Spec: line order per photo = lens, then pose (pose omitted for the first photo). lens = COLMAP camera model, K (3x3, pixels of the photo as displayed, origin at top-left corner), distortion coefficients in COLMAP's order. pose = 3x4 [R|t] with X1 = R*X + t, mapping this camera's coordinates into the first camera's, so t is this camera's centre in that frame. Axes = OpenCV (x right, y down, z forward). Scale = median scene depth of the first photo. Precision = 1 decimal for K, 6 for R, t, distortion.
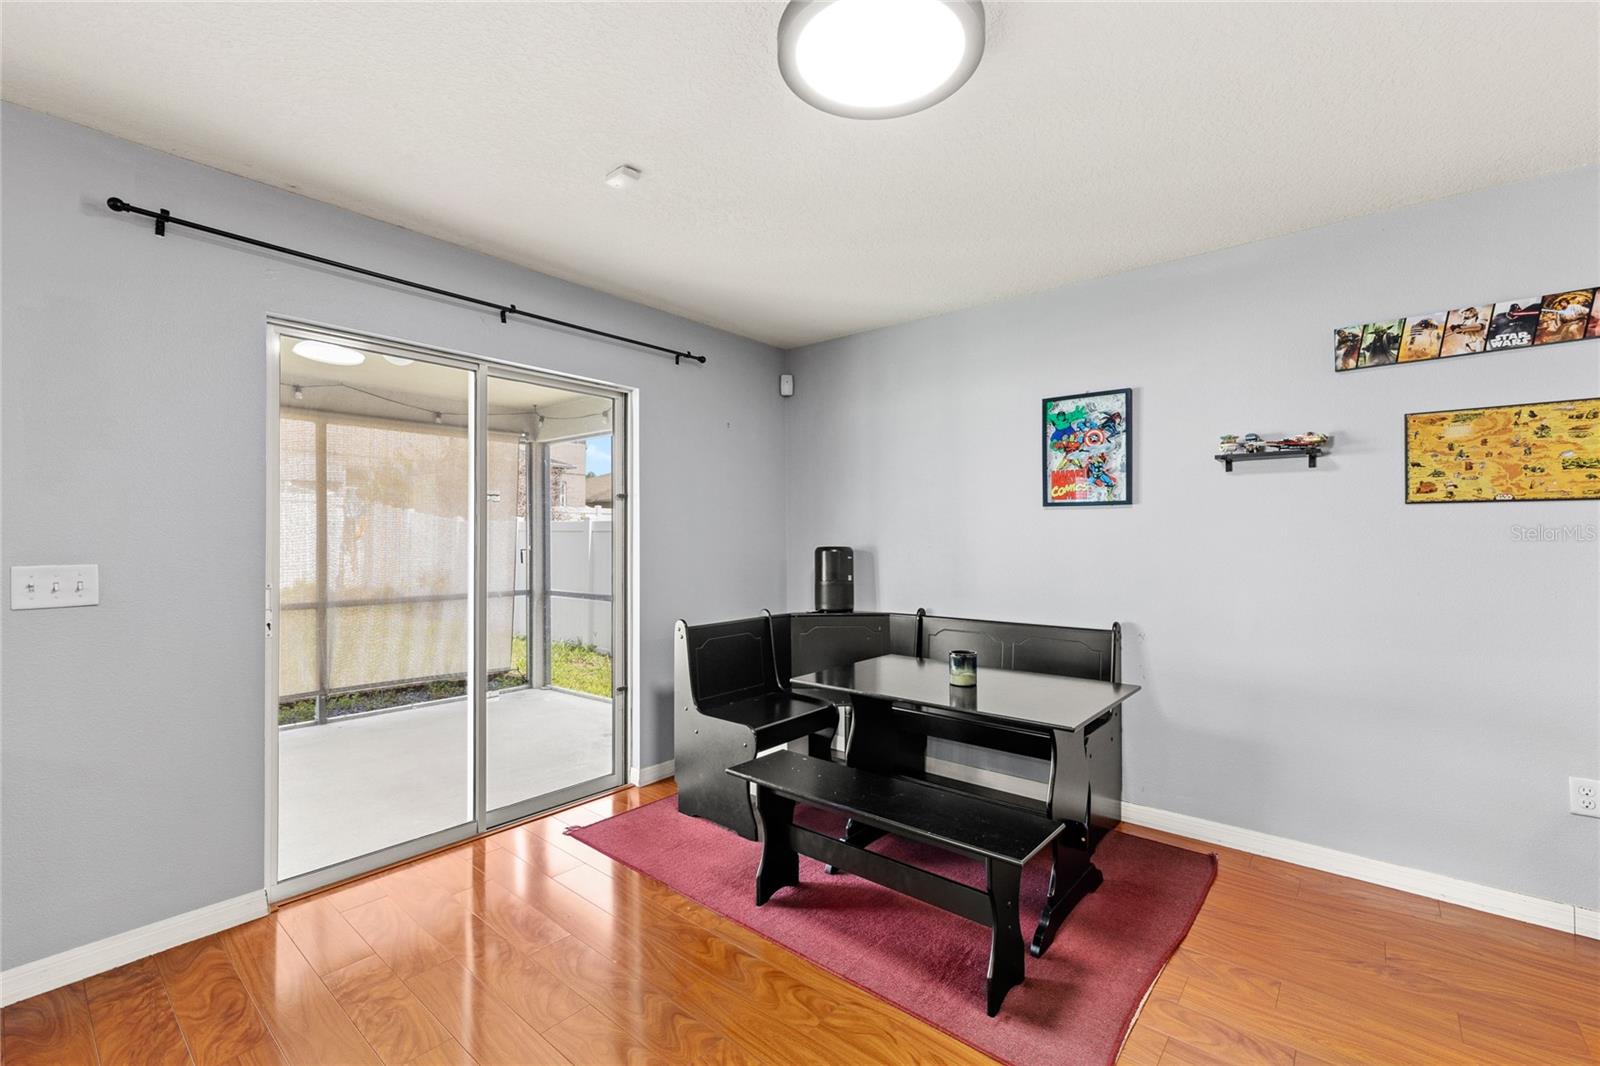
lens RADIAL K [[683.6, 0, 794.3], [0, 683.6, 532.9], [0, 0, 1]] dist [0.001327, -0.000114]
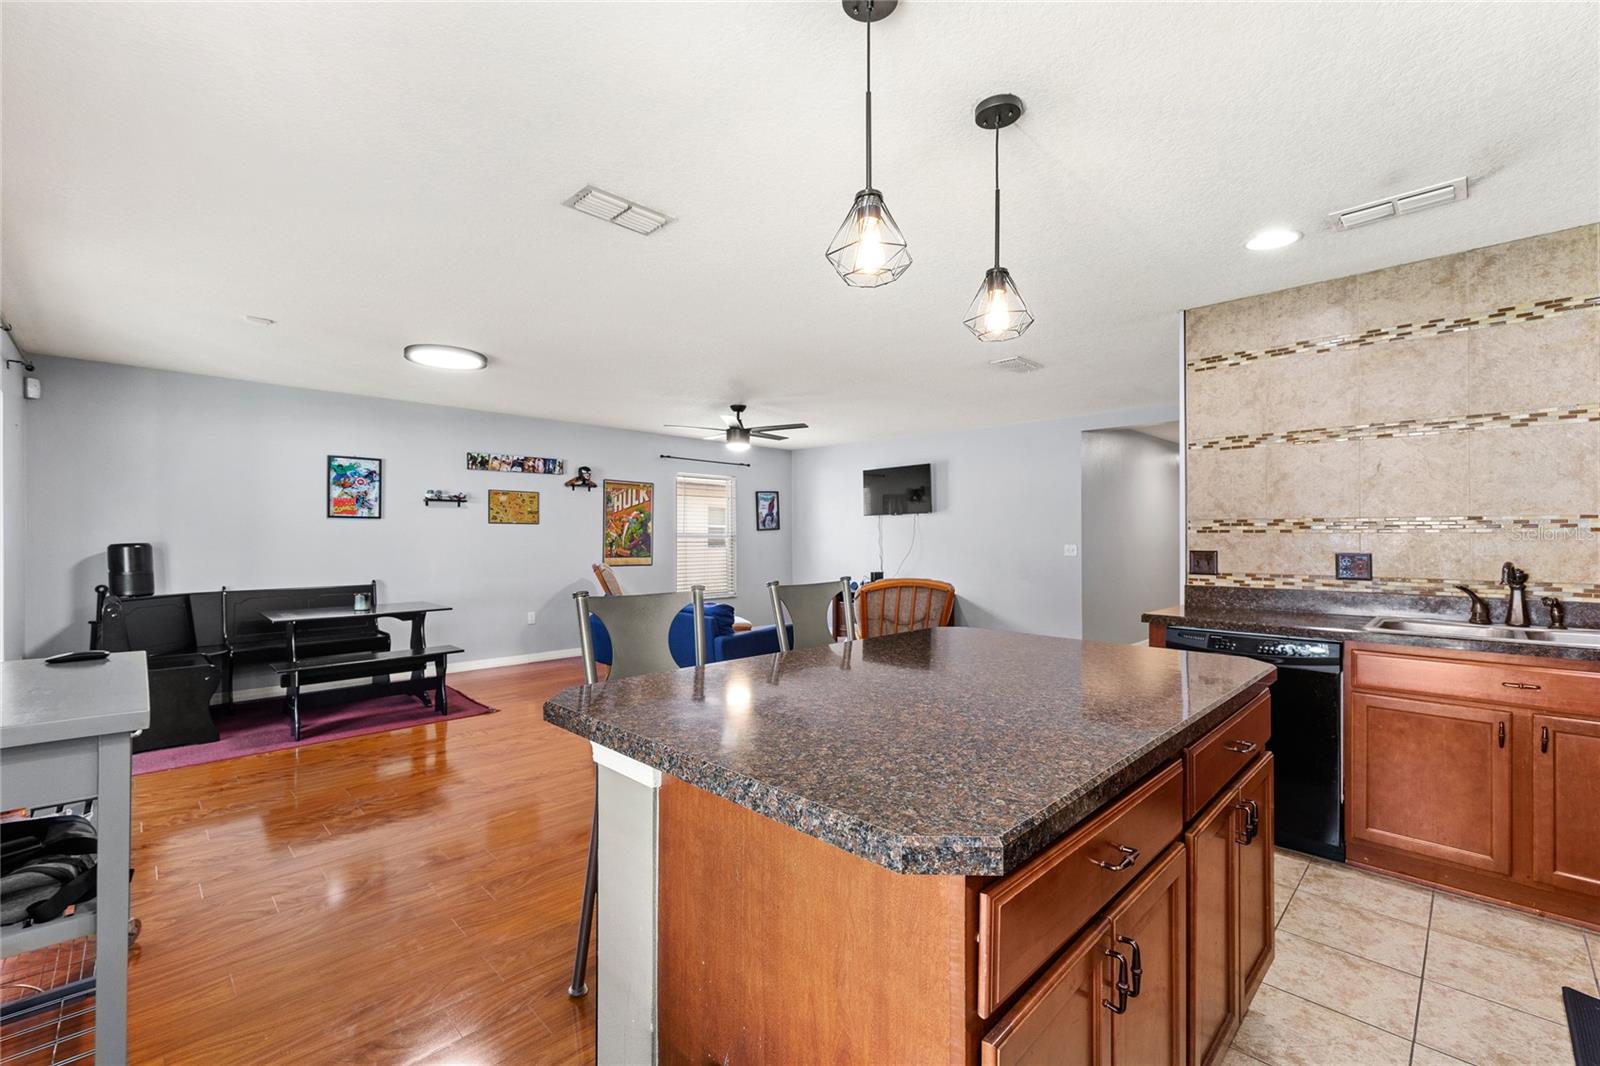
lens RADIAL K [[683.6, 0, 796.0], [0, 683.6, 531.5], [0, 0, 1]] dist [0.001327, -0.000114]
pose [[0.089254, 0.006591, 0.995987, -1.547067], [-0.008396, 0.999948, -0.005865, -0.004606], [-0.995973, -0.007839, 0.089305, -0.405369]]
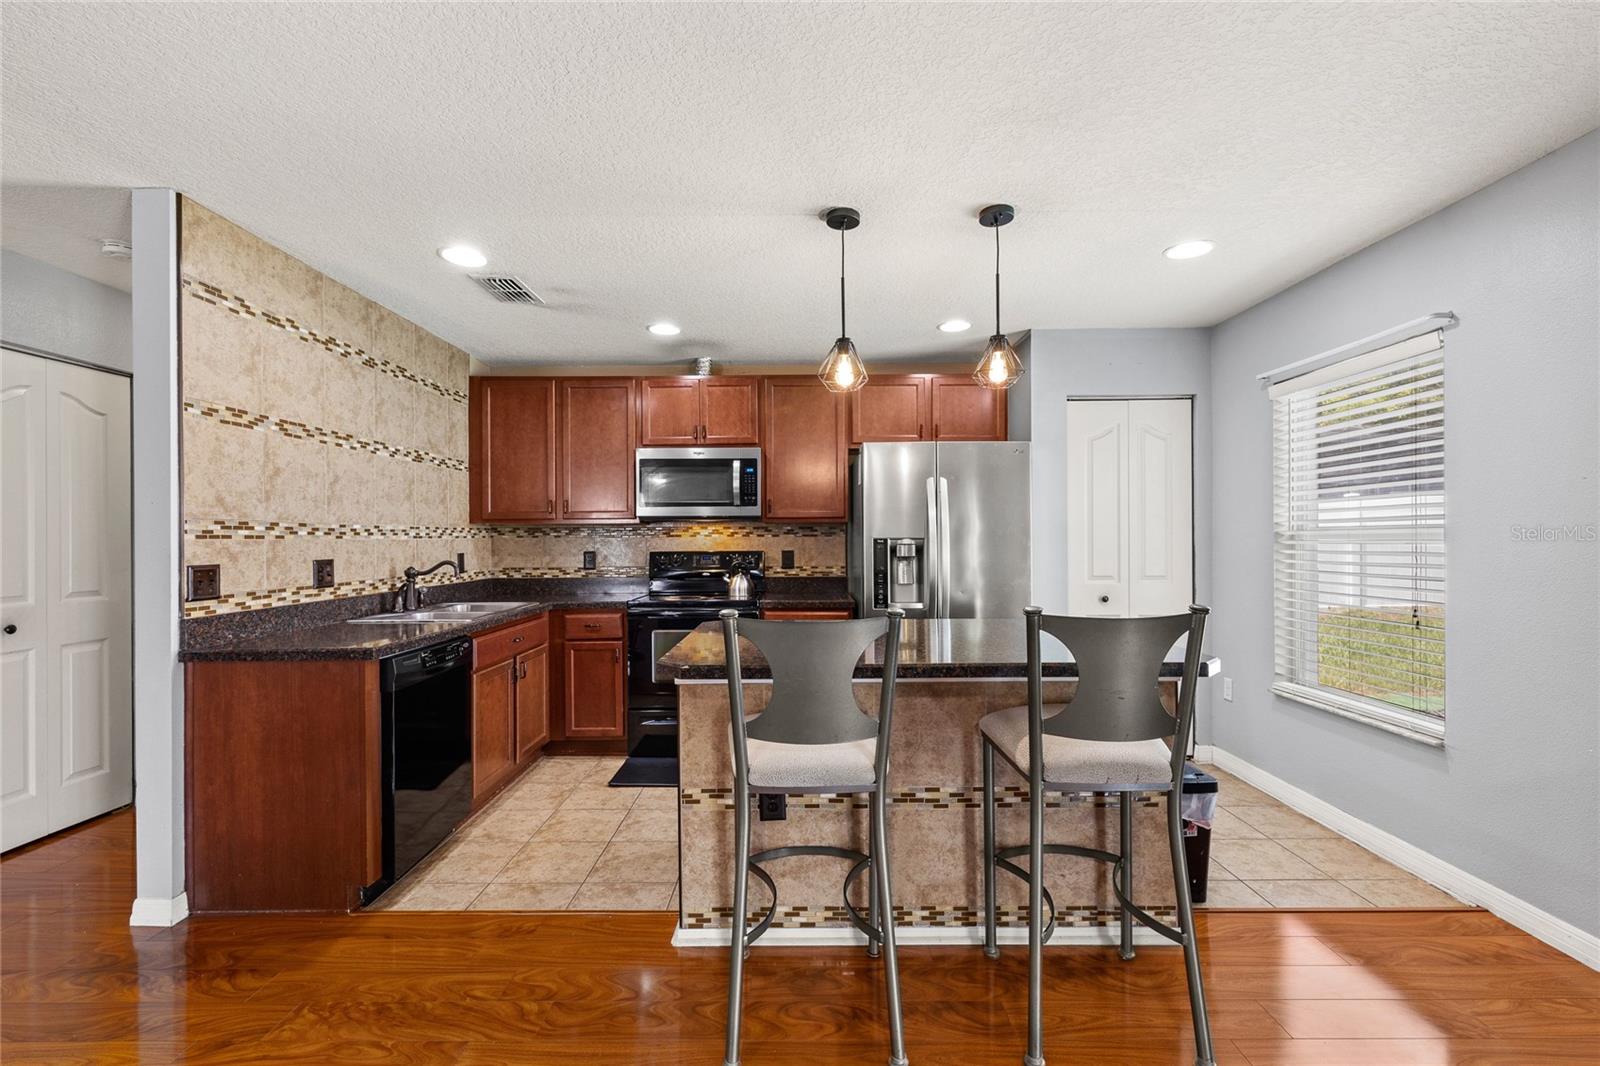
lens RADIAL K [[683.6, 0, 793.9], [0, 683.6, 538.3], [0, 0, 1]] dist [0.001327, -0.000114]
pose [[-0.769179, 0.003343, -0.639025, -0.154692], [0.009661, 0.999933, -0.006397, -0.003849], [0.638961, -0.011094, -0.769159, 0.126704]]
